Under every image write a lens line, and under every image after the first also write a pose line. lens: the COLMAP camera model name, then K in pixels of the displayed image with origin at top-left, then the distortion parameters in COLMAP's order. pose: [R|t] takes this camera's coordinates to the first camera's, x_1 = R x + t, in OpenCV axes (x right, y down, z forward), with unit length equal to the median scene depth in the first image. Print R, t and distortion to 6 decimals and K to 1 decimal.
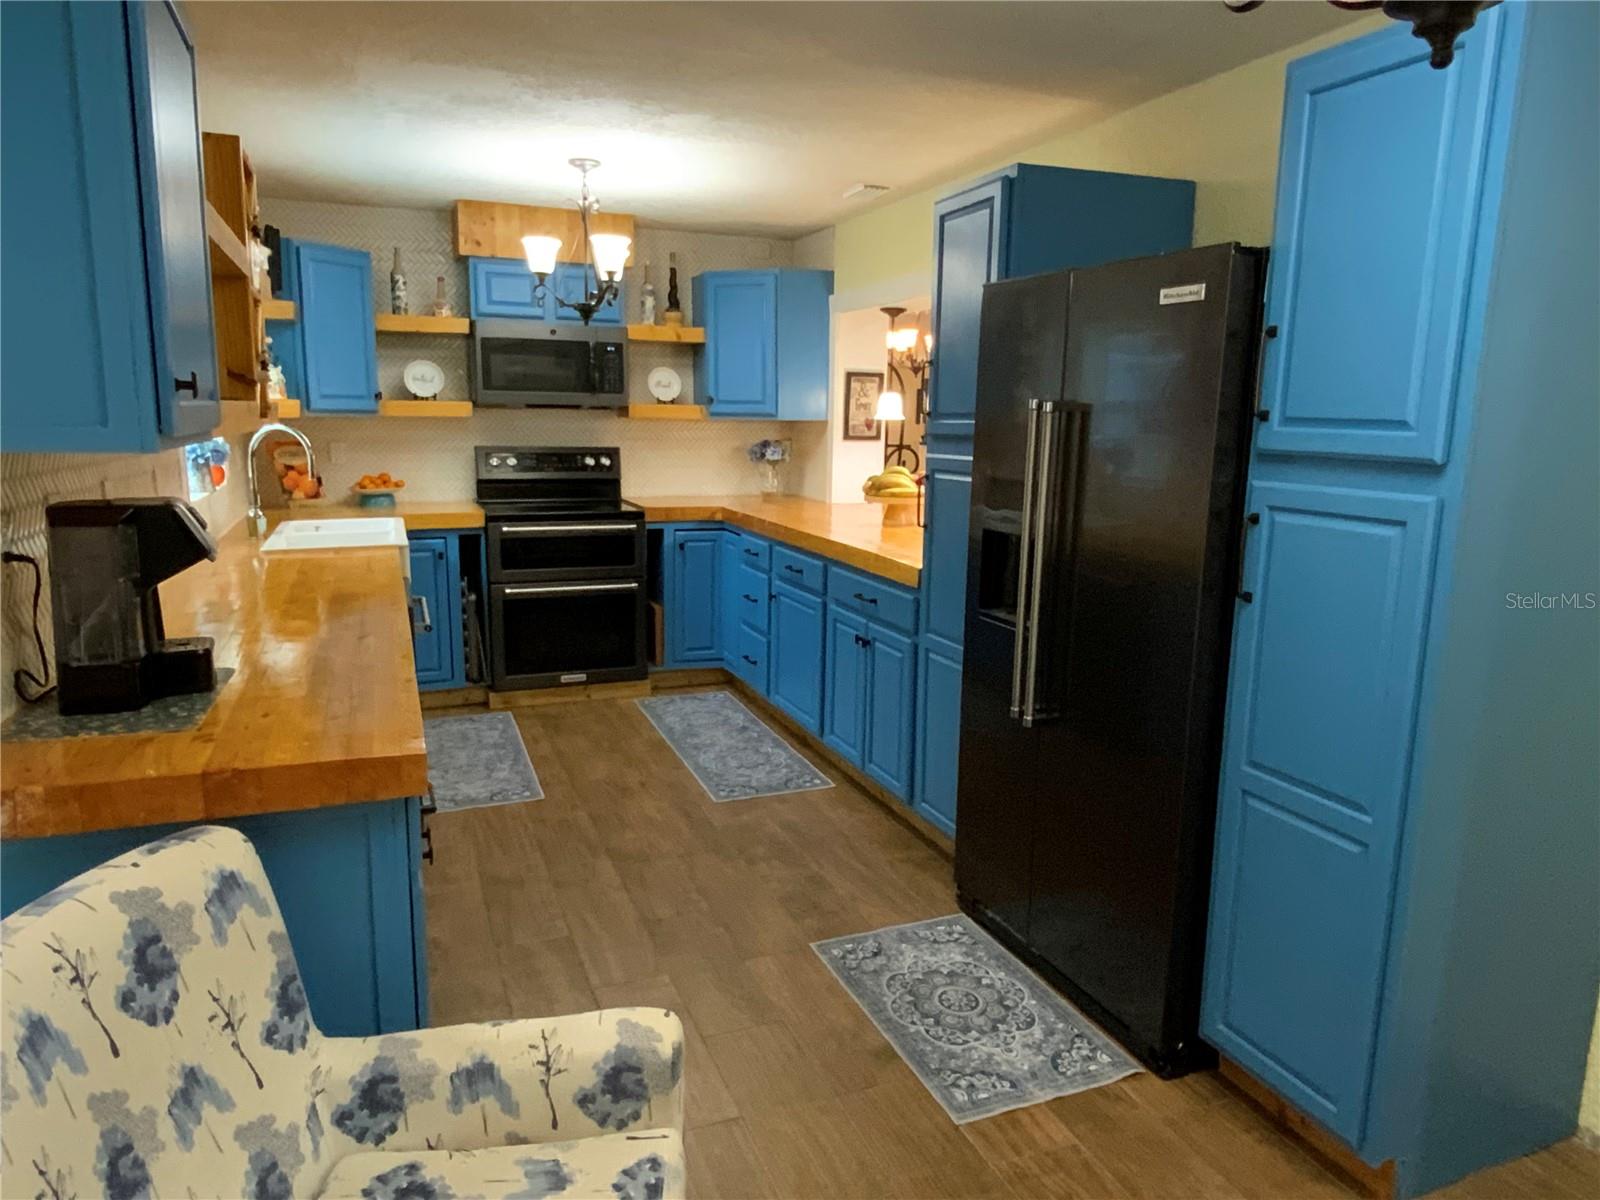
lens RADIAL K [[1041.1, 0, 801.3], [0, 1041.1, 606.1], [0, 0, 1]] dist [0.065447, -0.109125]
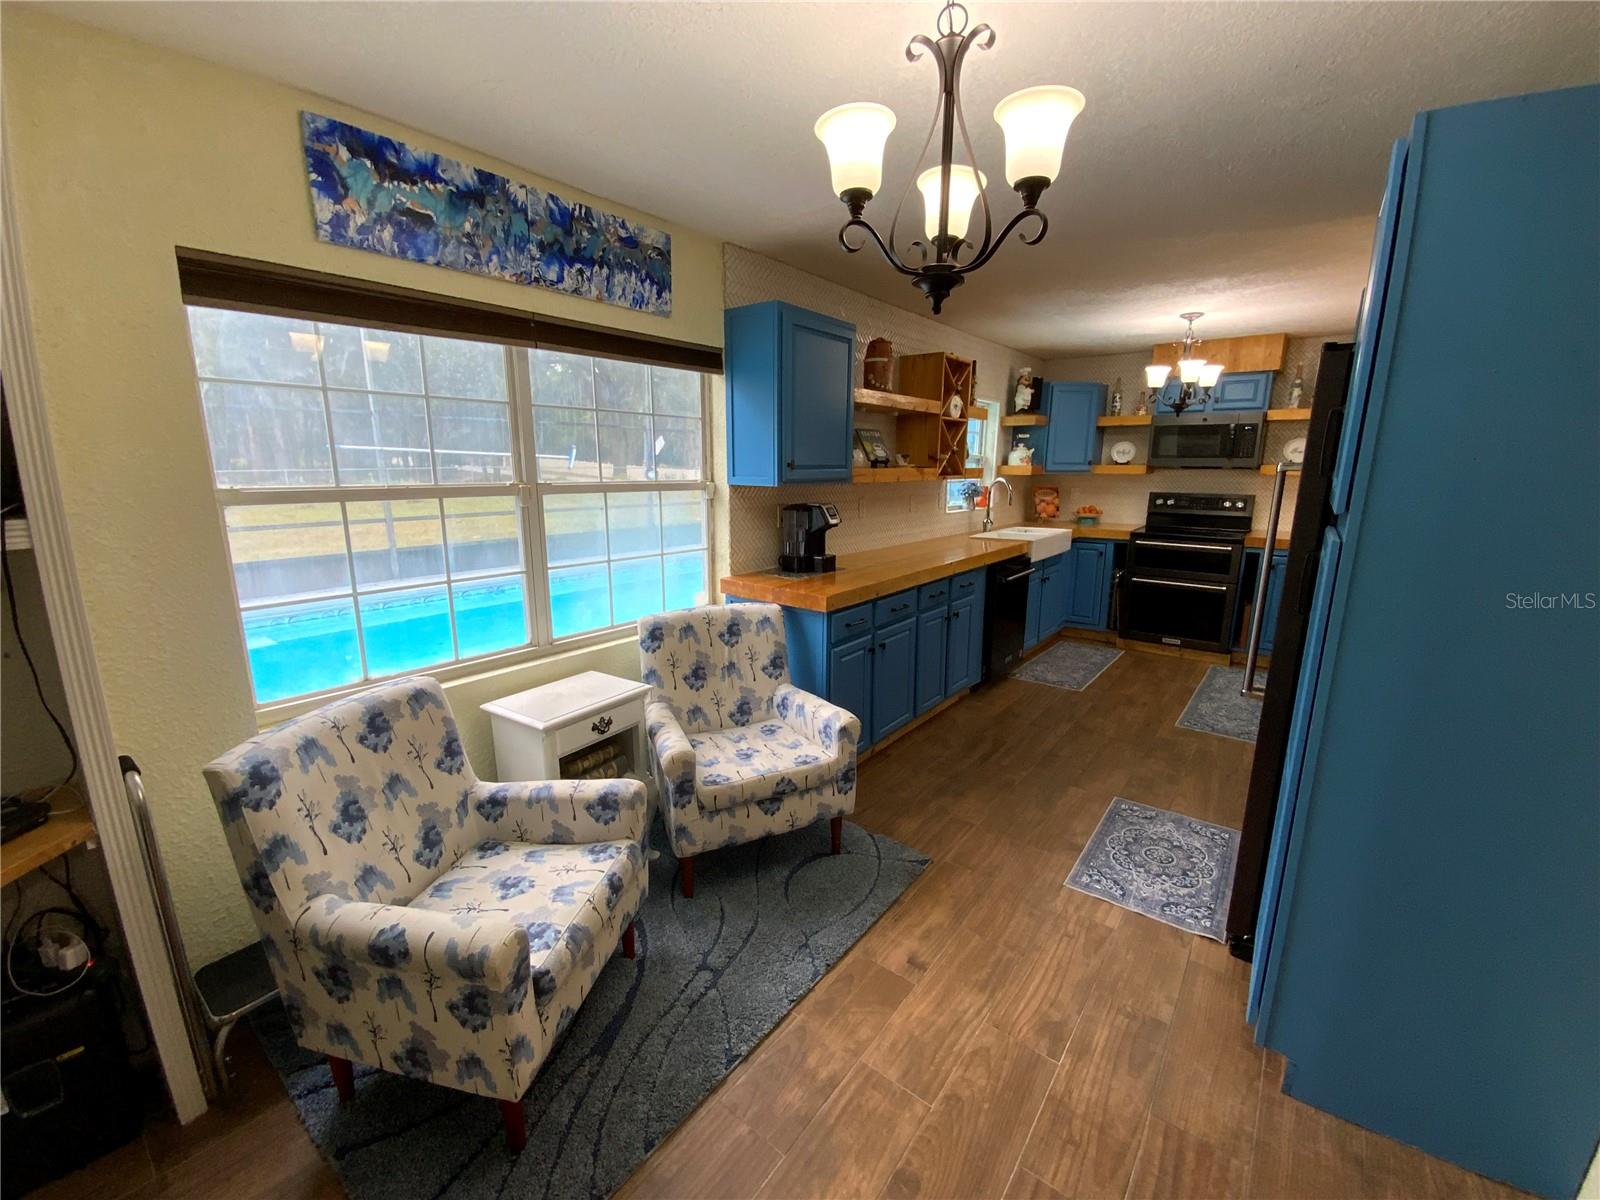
lens RADIAL K [[646.6, 0, 803.1], [0, 646.6, 599.8], [0, 0, 1]] dist [0.020396, -0.019530]
pose [[0.504482, 0.167430, -0.847033, 0.323033], [-0.156428, 0.982507, 0.101042, -0.003891], [0.849134, 0.081526, 0.521848, 0.015788]]
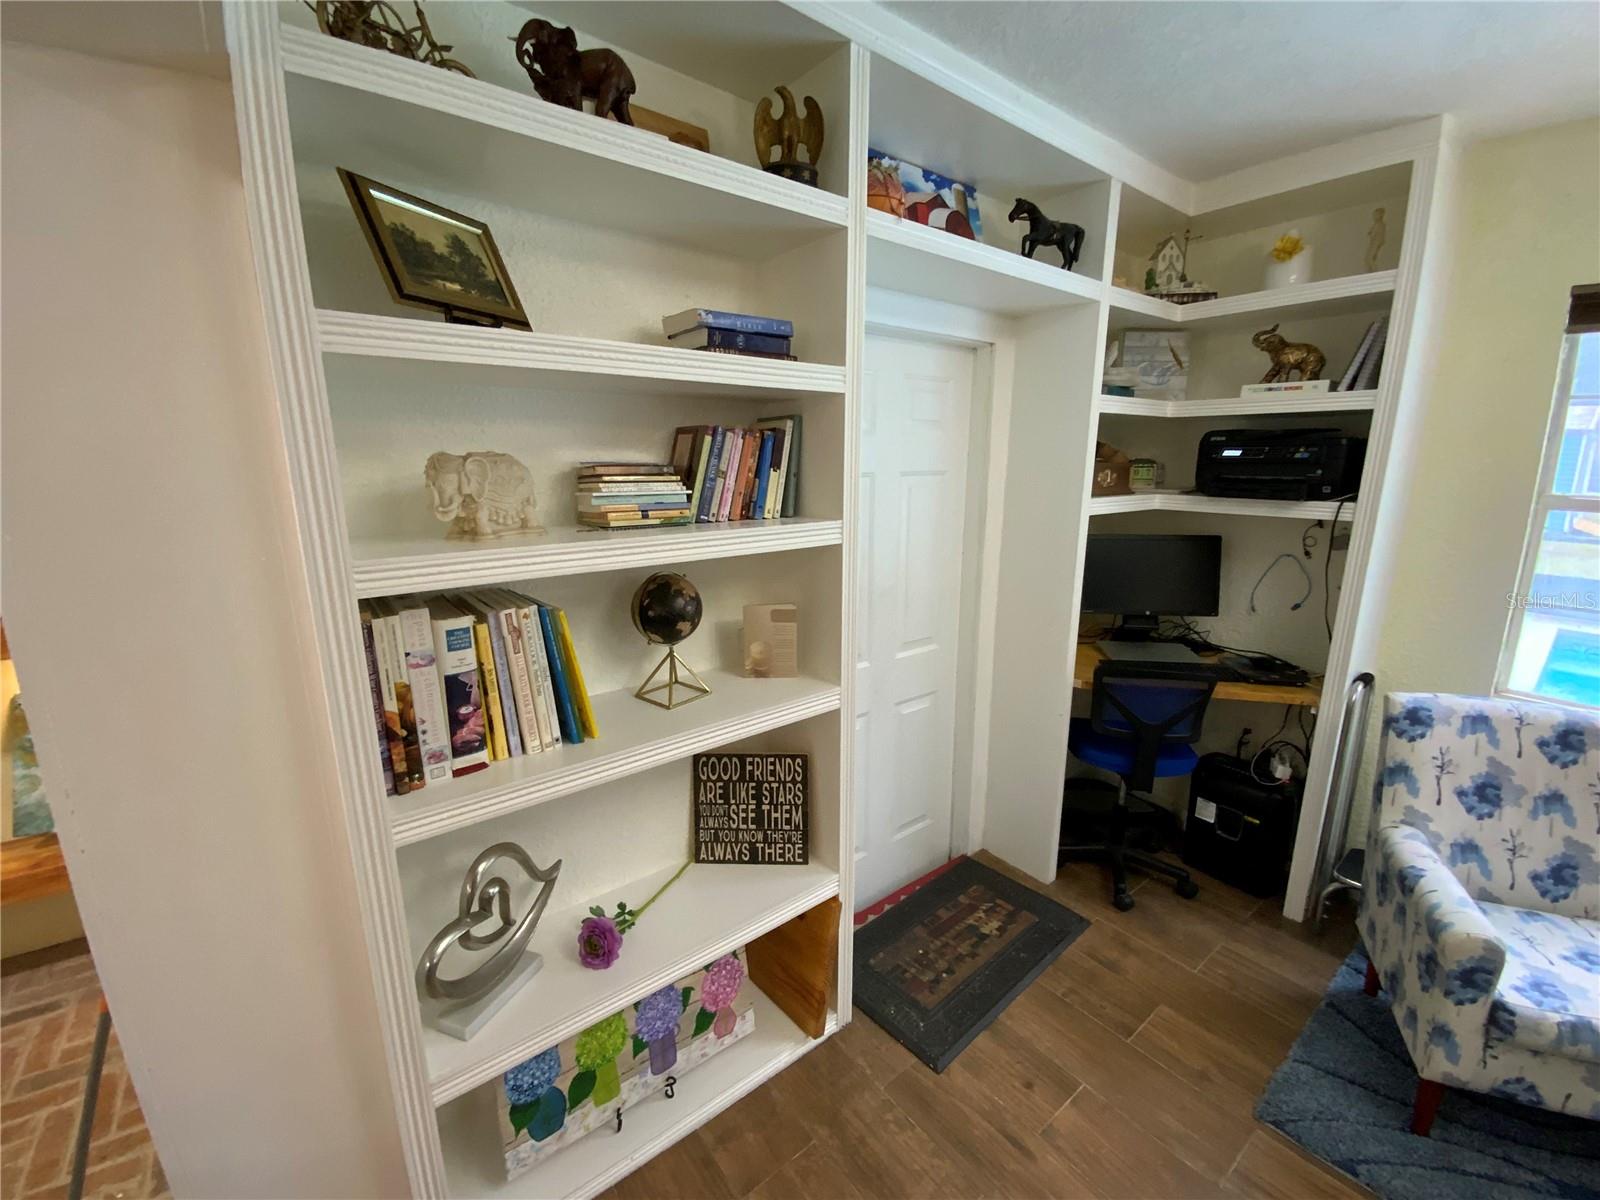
lens RADIAL K [[642.9, 0, 800.0], [0, 642.9, 600.0], [0, 0, 1]] dist [0.021091, -0.018591]
pose [[-0.961447, 0.045330, -0.271228, 0.396726], [-0.063379, 0.923237, 0.378968, -0.035023], [0.267586, 0.381548, -0.884771, 0.161543]]
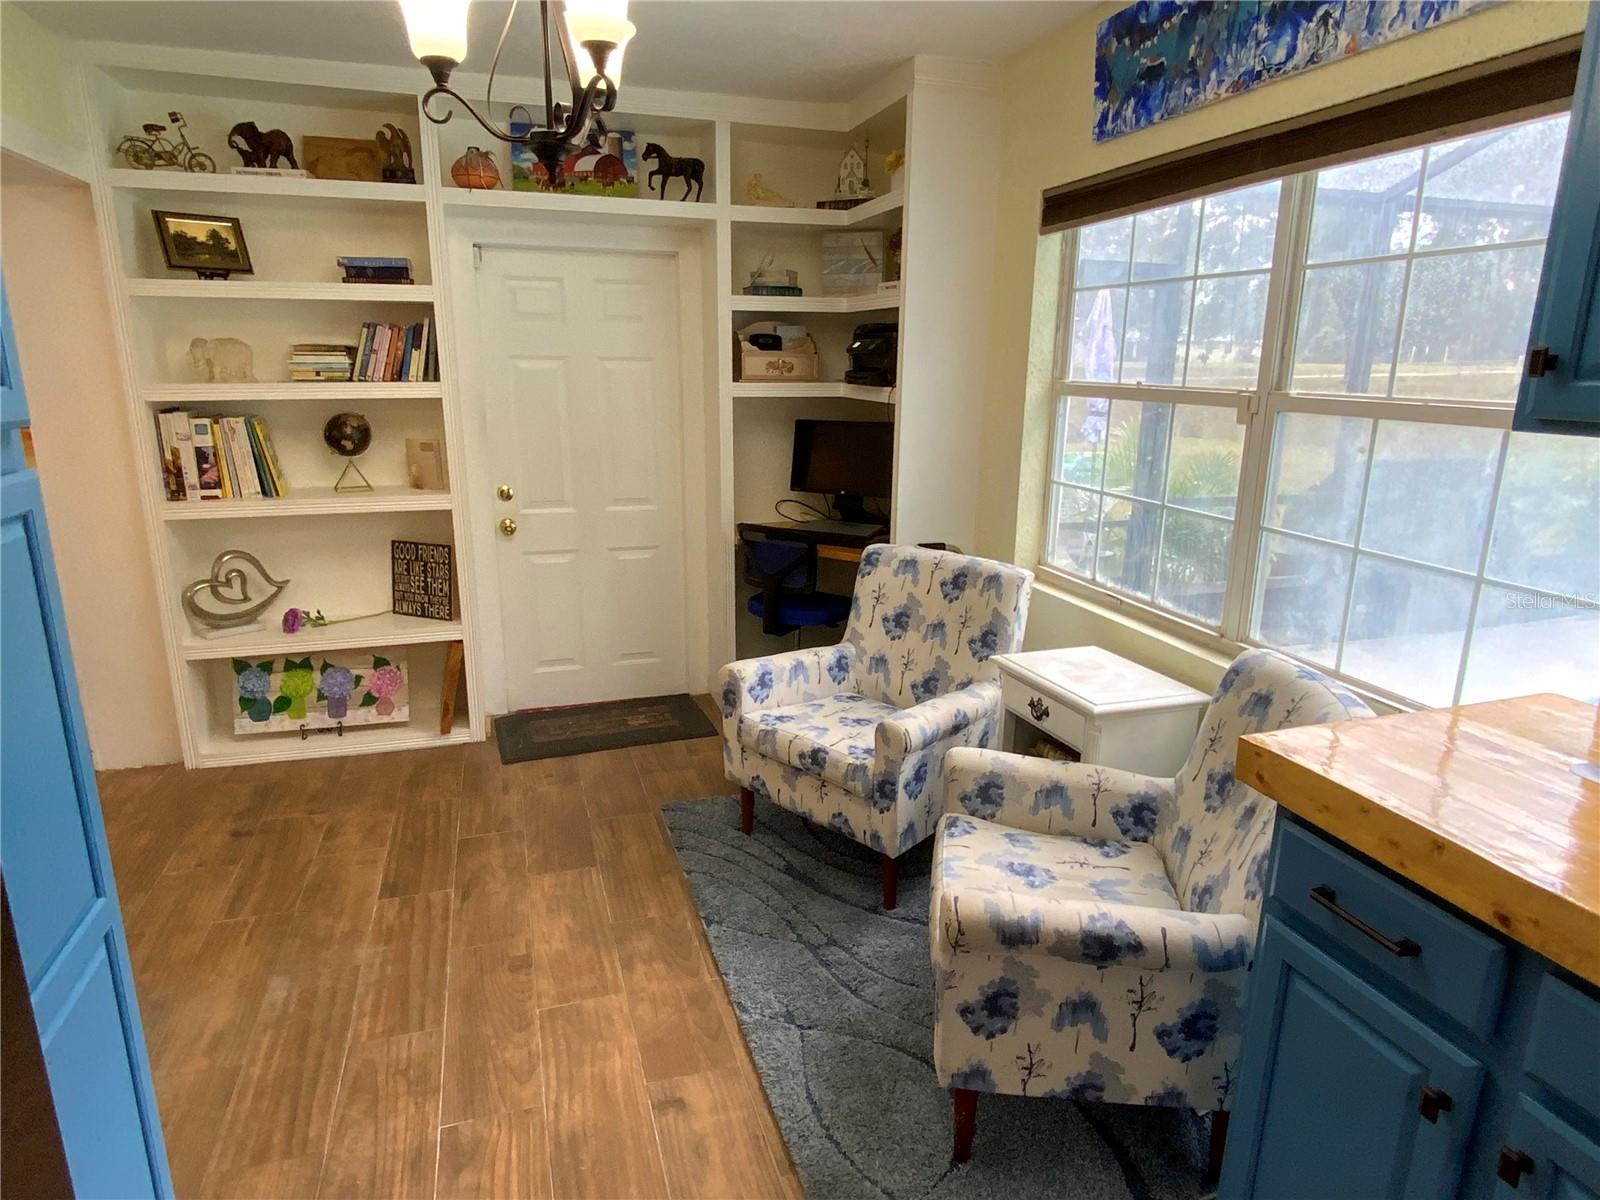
lens RADIAL K [[949.6, 0, 789.6], [0, 949.6, 593.9], [0, 0, 1]] dist [0.053442, -0.051017]
pose [[-0.996260, -0.041113, 0.075996, 0.000353], [-0.005547, 0.908162, 0.418583, -0.108402], [-0.086225, 0.416596, -0.904994, 0.546267]]
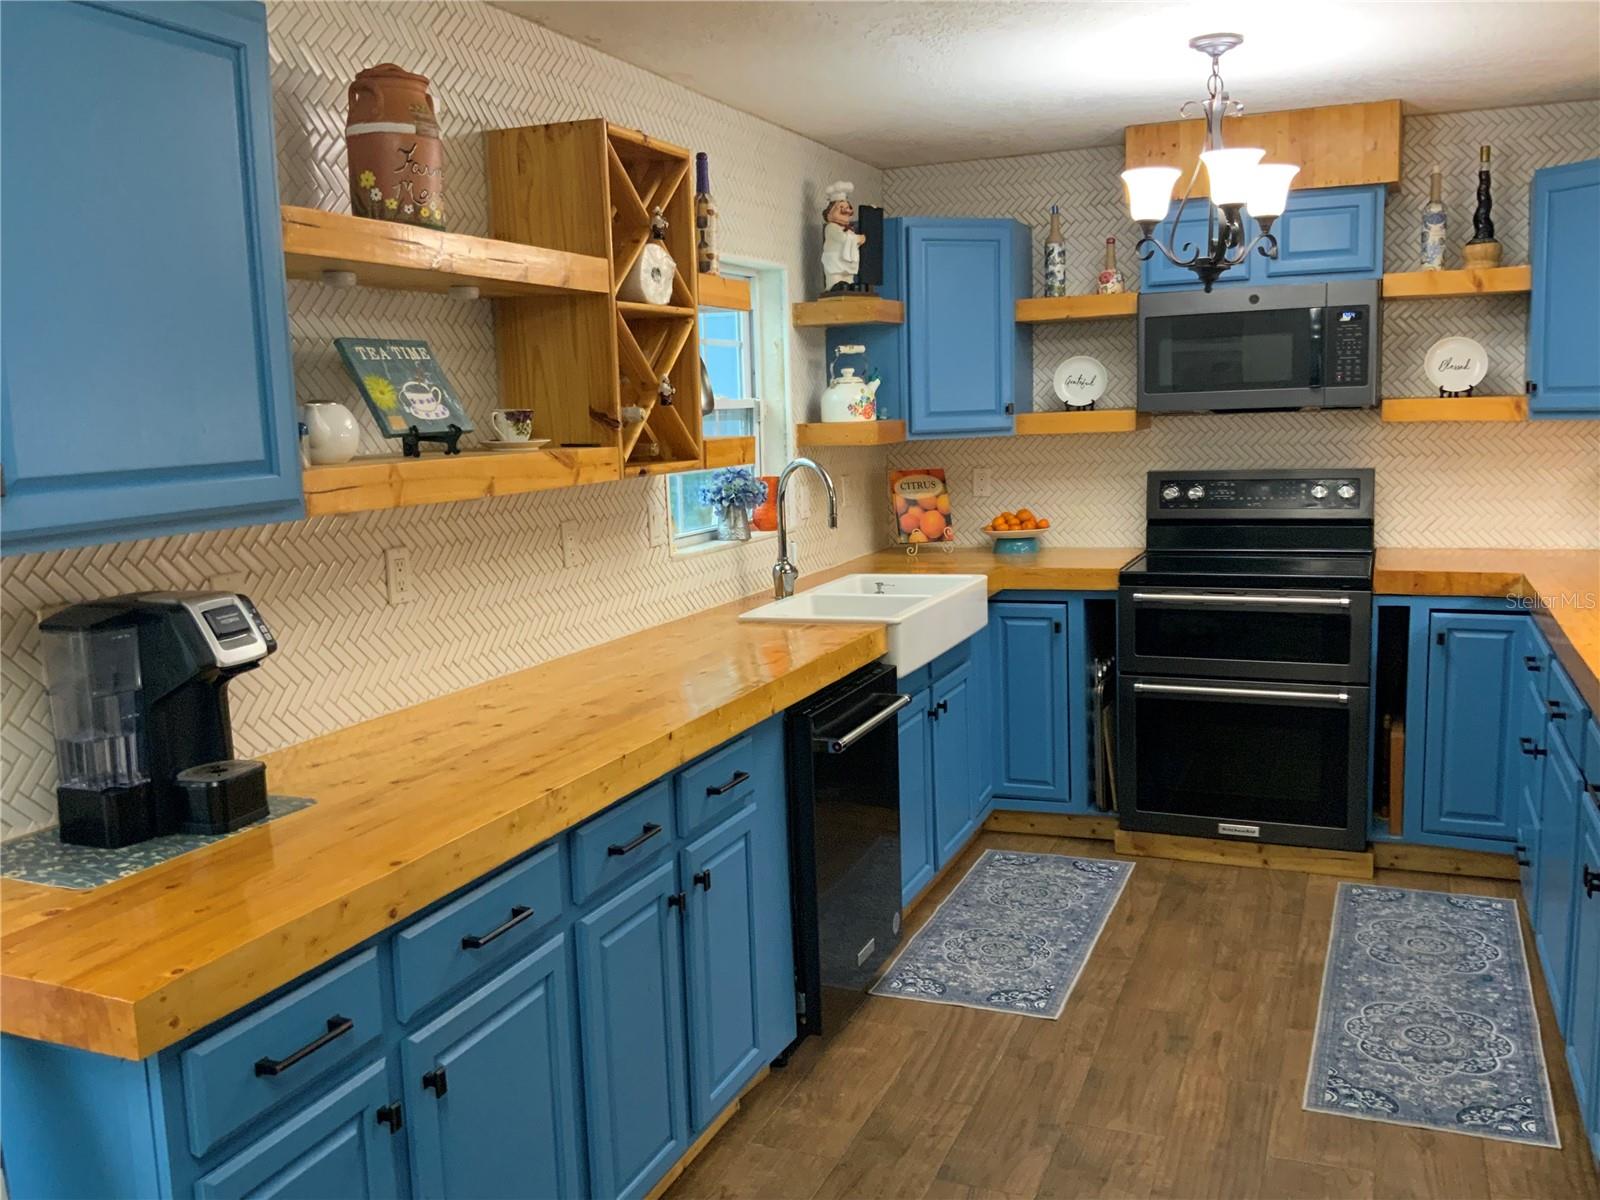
lens RADIAL K [[1367.5, 0, 791.8], [0, 1367.5, 594.9], [0, 0, 1]] dist [0.084010, -0.184000]
pose [[0.711886, 0.059325, -0.699784, 0.173689], [-0.086223, 0.996271, -0.003253, -0.049267], [0.696982, 0.062653, 0.714347, 0.193293]]
